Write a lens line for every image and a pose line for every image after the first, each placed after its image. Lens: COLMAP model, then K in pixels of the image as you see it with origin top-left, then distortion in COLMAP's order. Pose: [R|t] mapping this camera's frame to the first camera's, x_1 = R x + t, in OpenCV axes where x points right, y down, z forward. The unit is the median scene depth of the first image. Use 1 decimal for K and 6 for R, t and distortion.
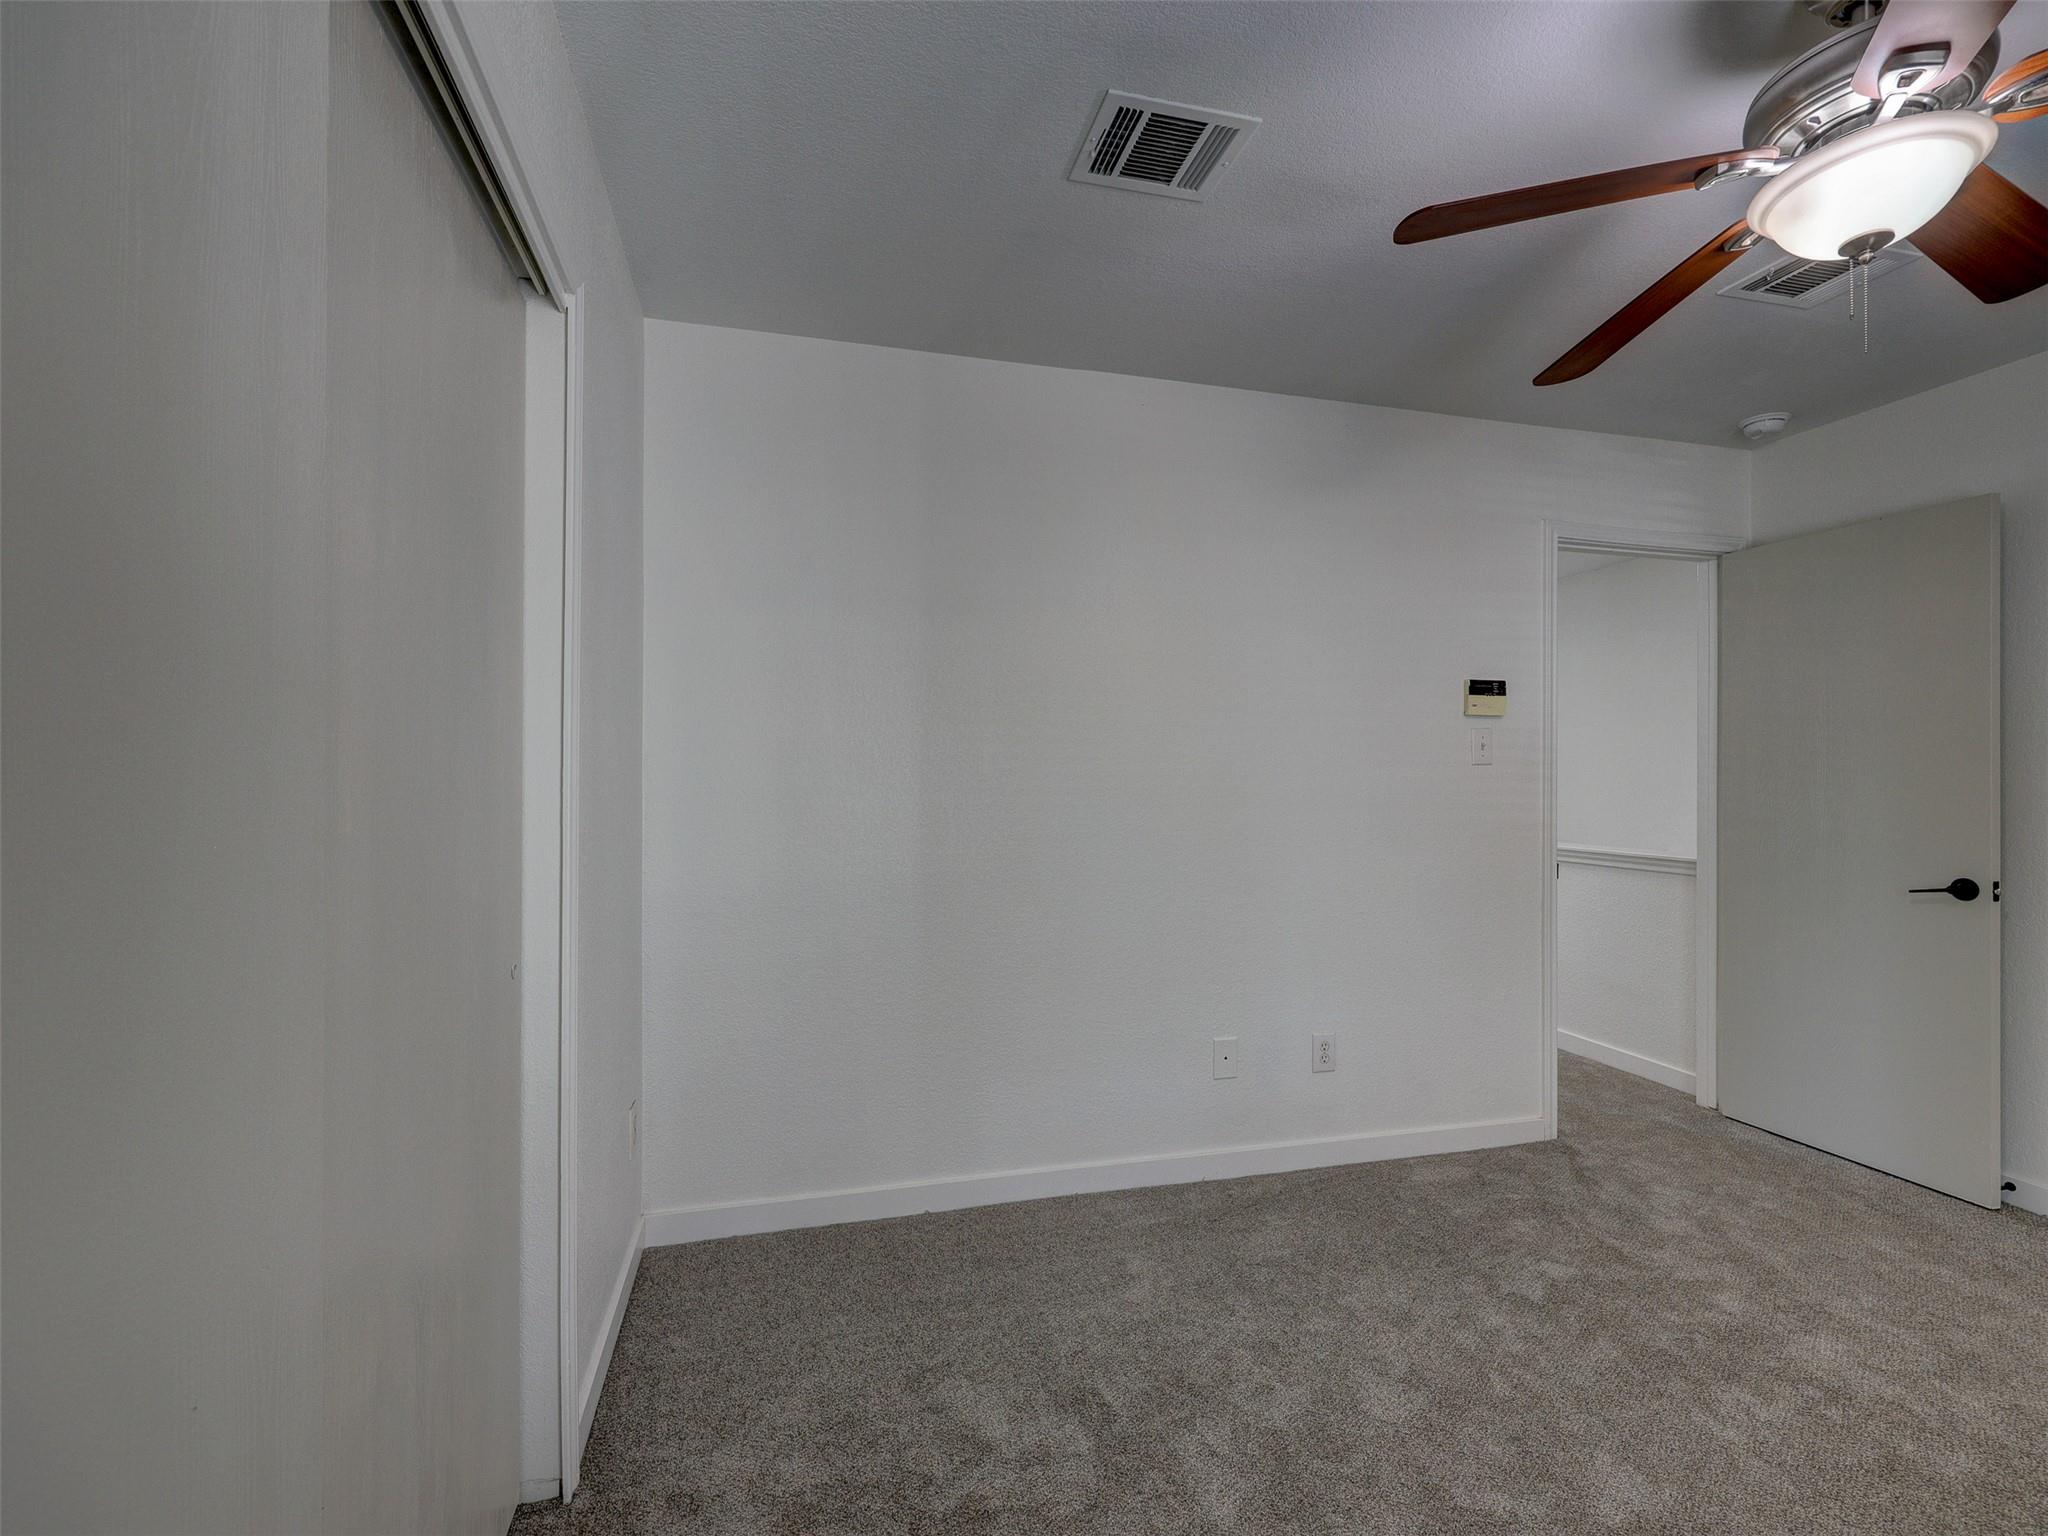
lens RADIAL K [[926.9, 0, 1027.3], [0, 926.9, 775.8], [0, 0, 1]] dist [0.001553, -0.000160]
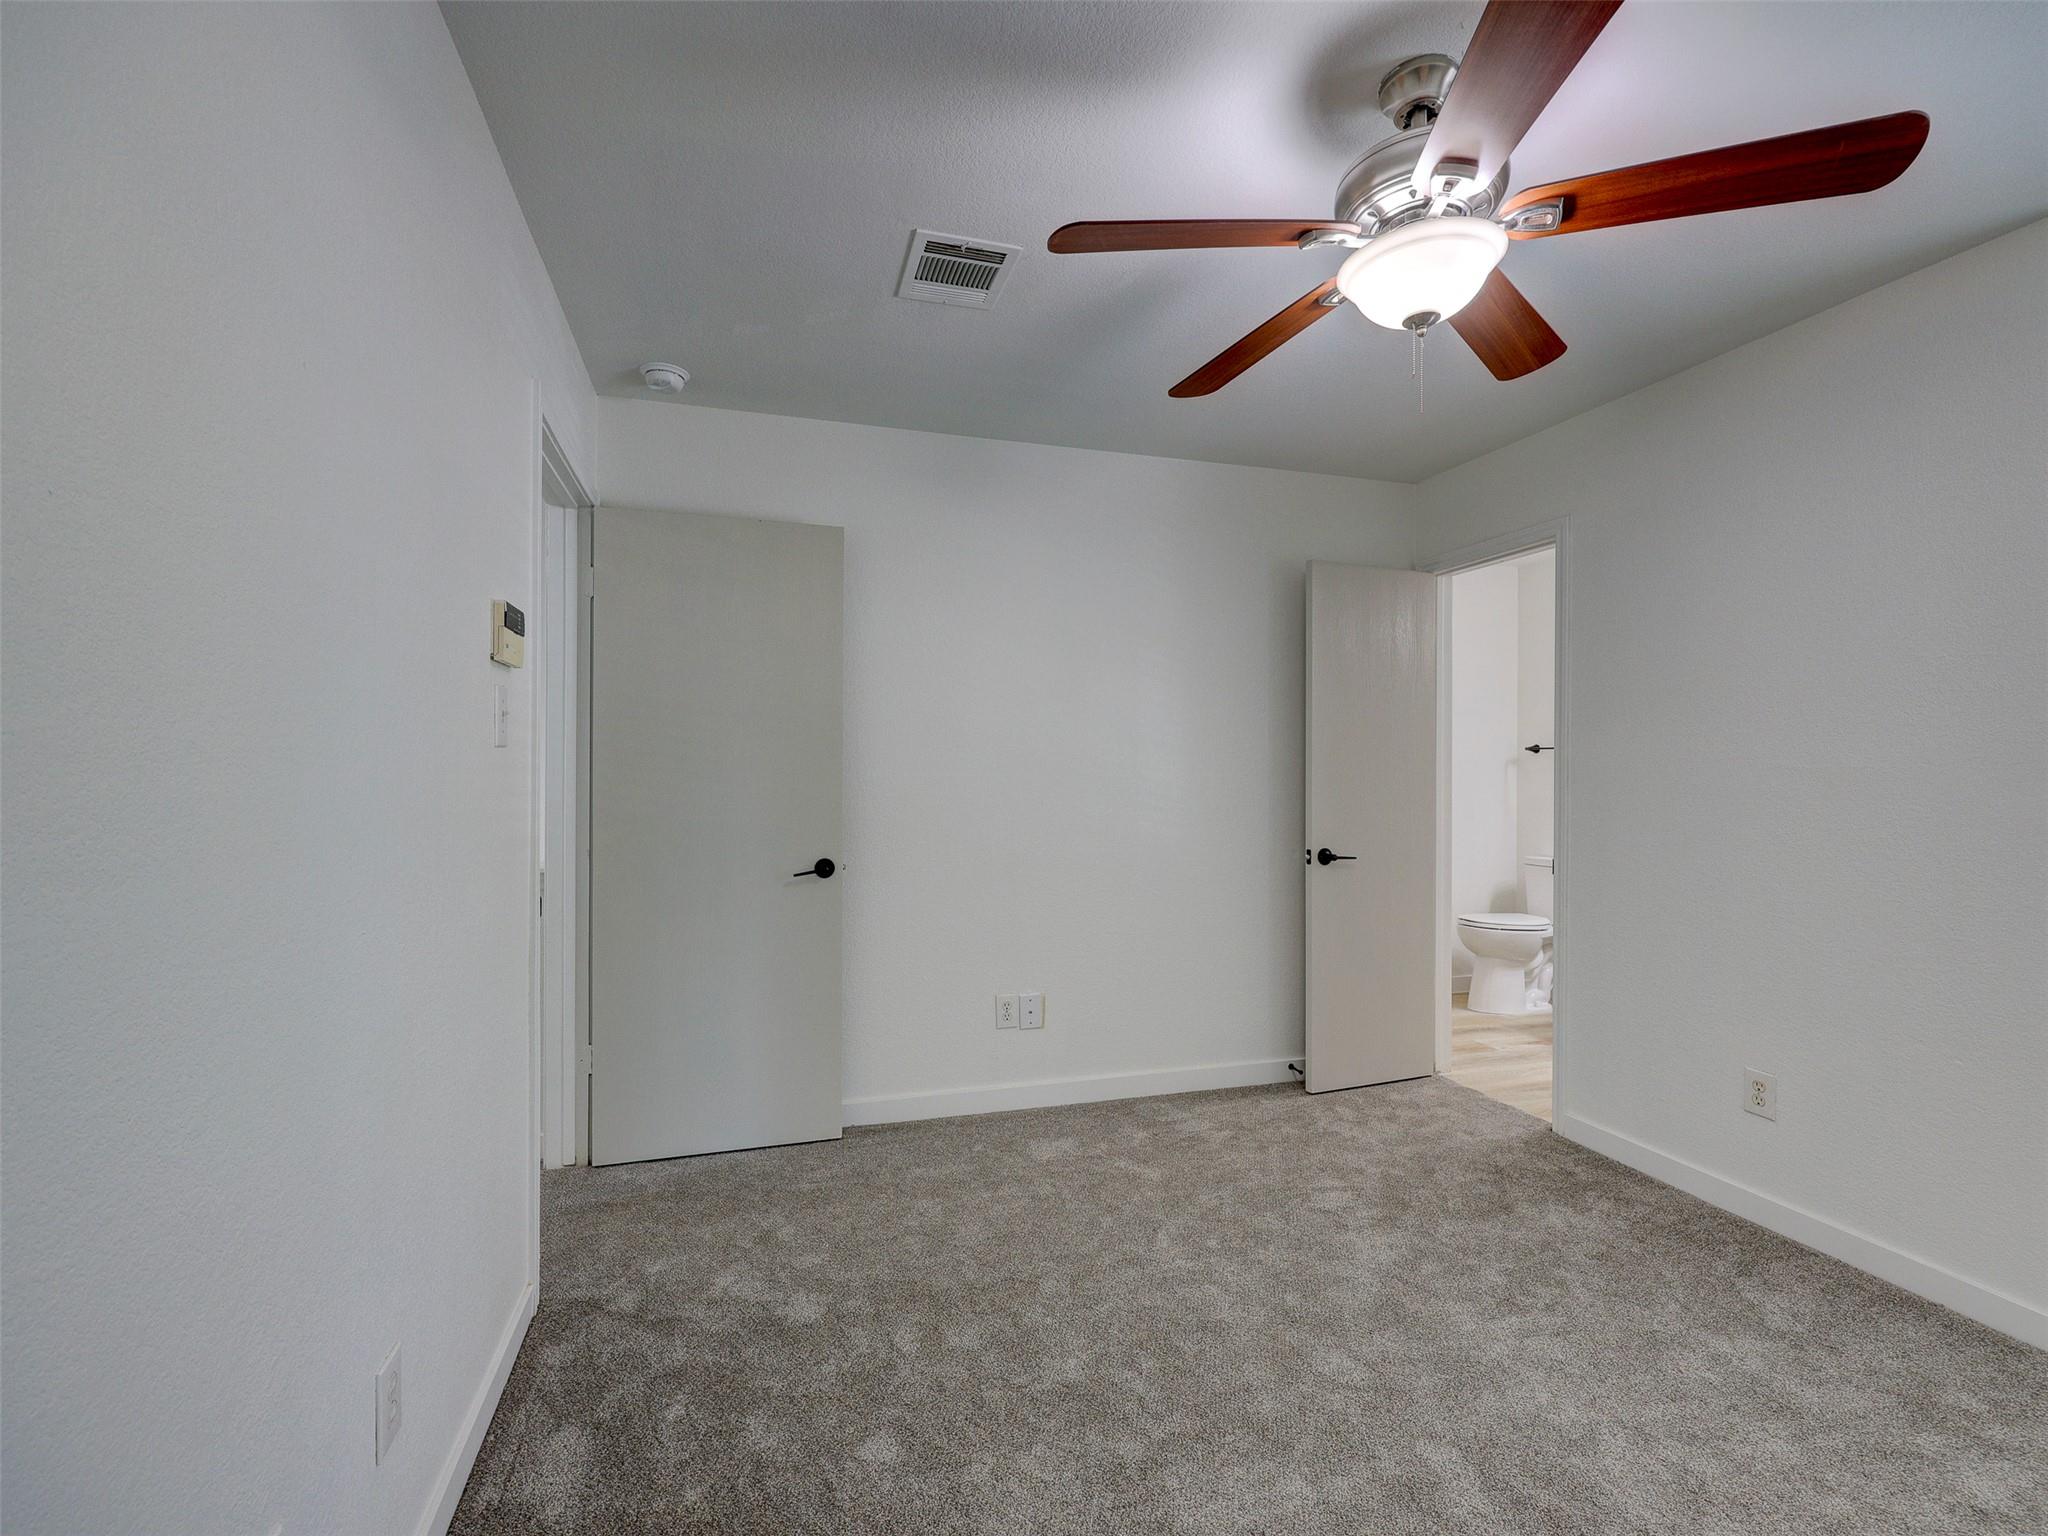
lens RADIAL K [[926.9, 0, 1027.3], [0, 926.9, 775.8], [0, 0, 1]] dist [0.001553, -0.000160]
pose [[-0.026862, -0.005986, 0.999621, -0.123665], [-0.005031, 0.999970, 0.005853, 0.001016], [-0.999626, -0.004872, -0.026891, 0.717158]]
